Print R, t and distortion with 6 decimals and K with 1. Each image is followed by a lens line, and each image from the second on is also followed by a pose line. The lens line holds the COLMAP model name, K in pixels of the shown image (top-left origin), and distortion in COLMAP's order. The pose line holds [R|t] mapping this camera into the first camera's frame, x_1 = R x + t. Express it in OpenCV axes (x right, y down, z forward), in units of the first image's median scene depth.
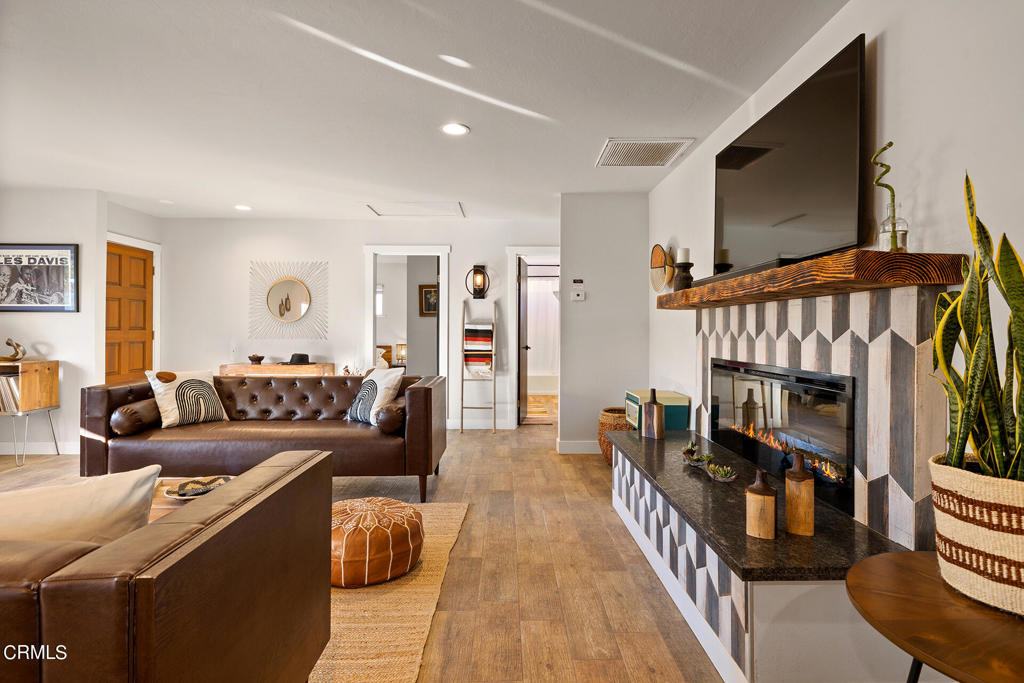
lens RADIAL K [[512.1, 0, 511.6], [0, 512.1, 325.5], [0, 0, 1]] dist [-0.009329, -0.000624]
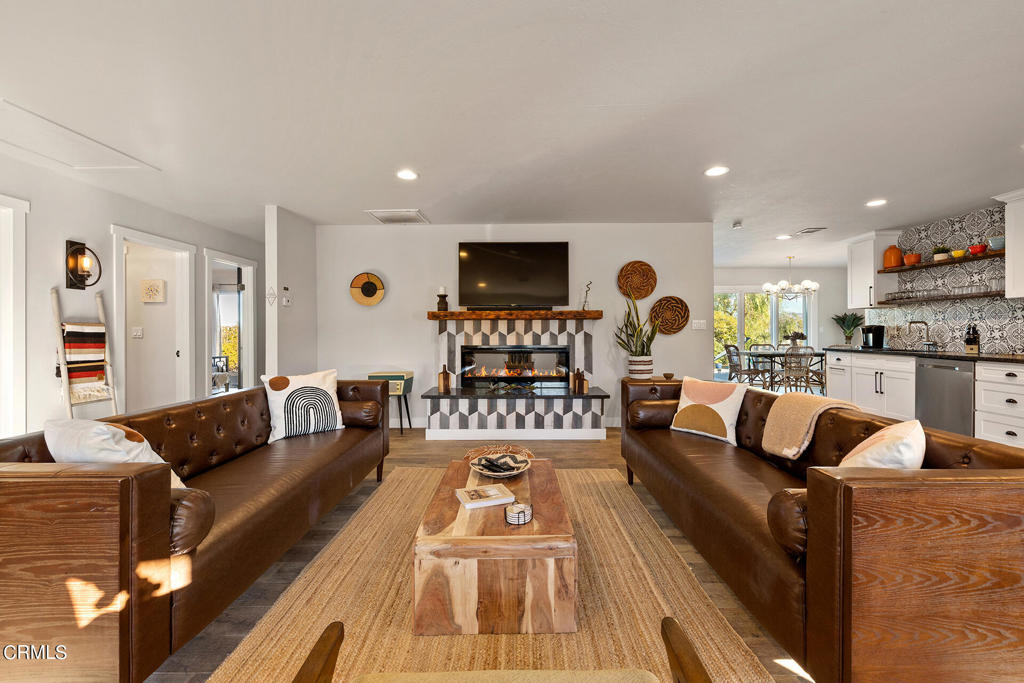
lens RADIAL K [[434.6, 0, 514.0], [0, 434.6, 334.1], [0, 0, 1]] dist [0.001175, 0.000139]
pose [[0.040554, -0.008927, 0.999137, -0.657749], [-0.005064, 0.999945, 0.009139, 0.001719], [-0.999164, -0.005431, 0.040507, 0.380169]]
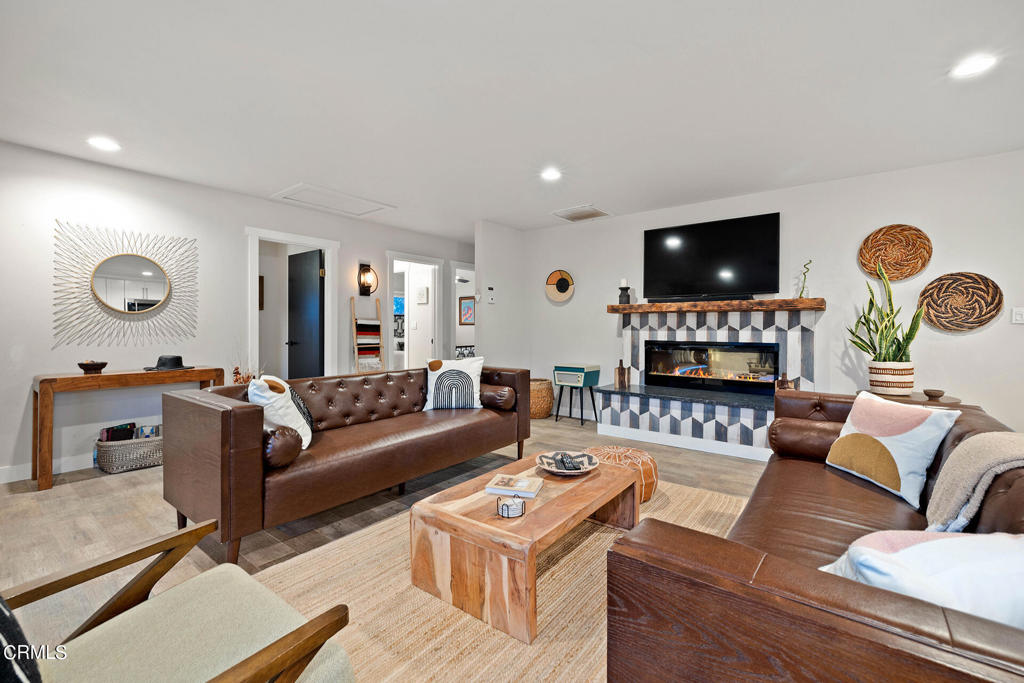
lens RADIAL K [[434.6, 0, 508.8], [0, 434.6, 333.0], [0, 0, 1]] dist [0.001175, 0.000139]
pose [[0.635678, -0.012374, 0.771855, -0.586390], [-0.007688, 0.999720, 0.022359, 0.002957], [-0.771916, -0.020148, 0.635405, 0.199618]]
